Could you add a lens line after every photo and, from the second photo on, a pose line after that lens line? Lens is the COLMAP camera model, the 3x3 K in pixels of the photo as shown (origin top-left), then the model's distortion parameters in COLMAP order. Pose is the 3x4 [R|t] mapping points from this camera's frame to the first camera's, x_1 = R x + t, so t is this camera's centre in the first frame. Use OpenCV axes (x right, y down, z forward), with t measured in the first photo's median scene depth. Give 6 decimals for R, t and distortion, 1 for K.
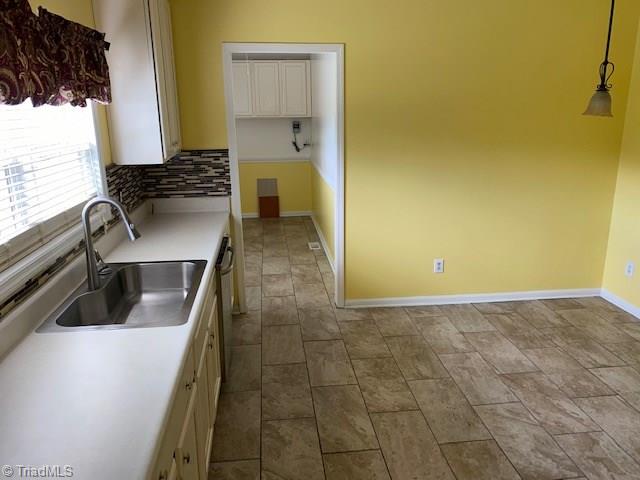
lens RADIAL K [[491.0, 0, 319.1], [0, 491.0, 240.8], [0, 0, 1]] dist [0.049169, -0.052943]
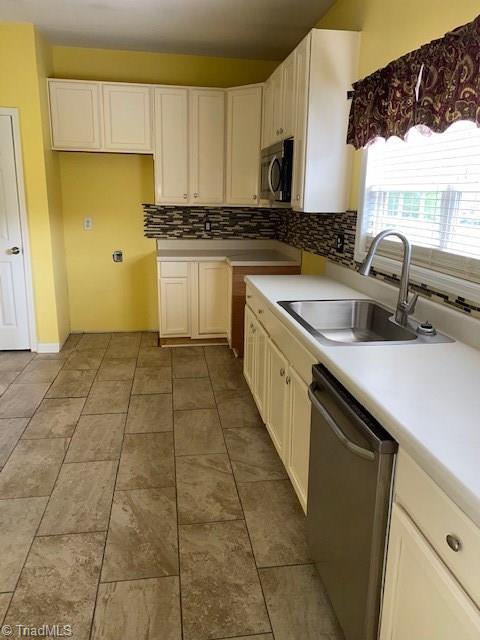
lens RADIAL K [[491.0, 0, 240.5], [0, 491.0, 314.7], [0, 0, 1]] dist [0.049169, -0.052943]
pose [[-0.999180, -0.000513, -0.040481, -0.080107], [-0.020180, 0.873159, 0.487018, -0.345109], [0.035096, 0.487436, -0.872453, 1.611192]]
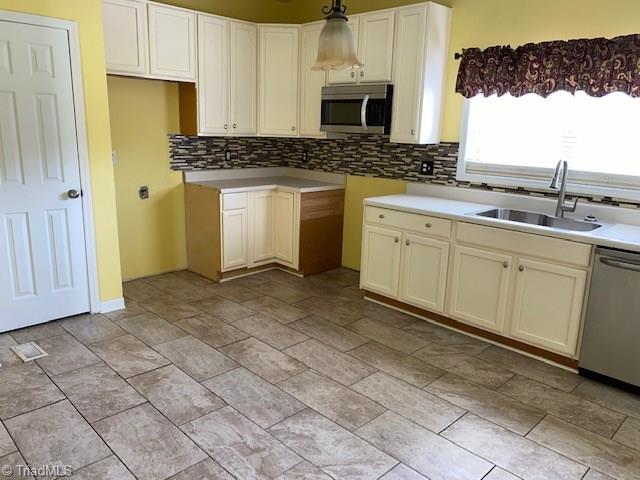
lens RADIAL K [[491.0, 0, 322.5], [0, 491.0, 235.4], [0, 0, 1]] dist [0.049169, -0.052943]
pose [[-0.780880, 0.123347, -0.612383, 0.906599], [-0.190223, 0.886803, 0.421184, -0.310621], [0.595015, 0.445383, -0.669023, 1.399036]]
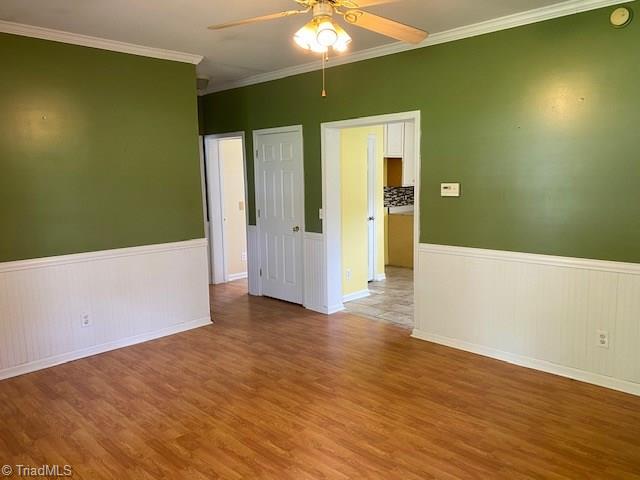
lens RADIAL K [[491.0, 0, 320.1], [0, 491.0, 241.7], [0, 0, 1]] dist [0.049169, -0.052943]
pose [[-0.777749, 0.113799, -0.618188, 2.475163], [-0.140966, 0.926848, 0.347969, -0.489171], [0.612565, 0.357776, -0.704813, 1.806090]]
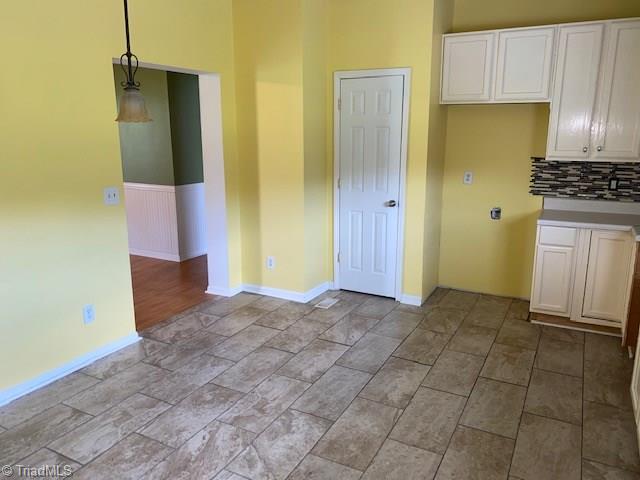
lens RADIAL K [[491.0, 0, 320.4], [0, 491.0, 235.4], [0, 0, 1]] dist [0.049169, -0.052943]
pose [[-0.828174, -0.110327, 0.549504, -0.142282], [0.156703, 0.895753, 0.416018, -0.364247], [-0.538118, 0.430644, -0.724551, 1.468336]]
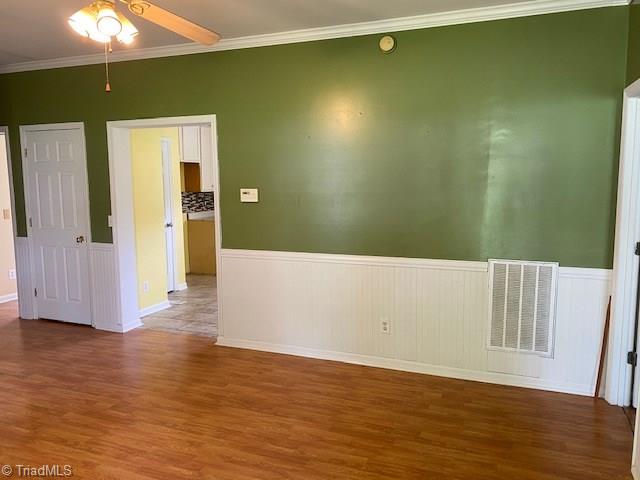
lens RADIAL K [[491.0, 0, 320.1], [0, 491.0, 234.6], [0, 0, 1]] dist [0.049169, -0.052943]
pose [[-0.468973, 0.118739, -0.875194, 2.446550], [-0.224289, 0.942426, 0.248046, -0.469826], [0.854259, 0.312623, -0.415341, 1.773191]]
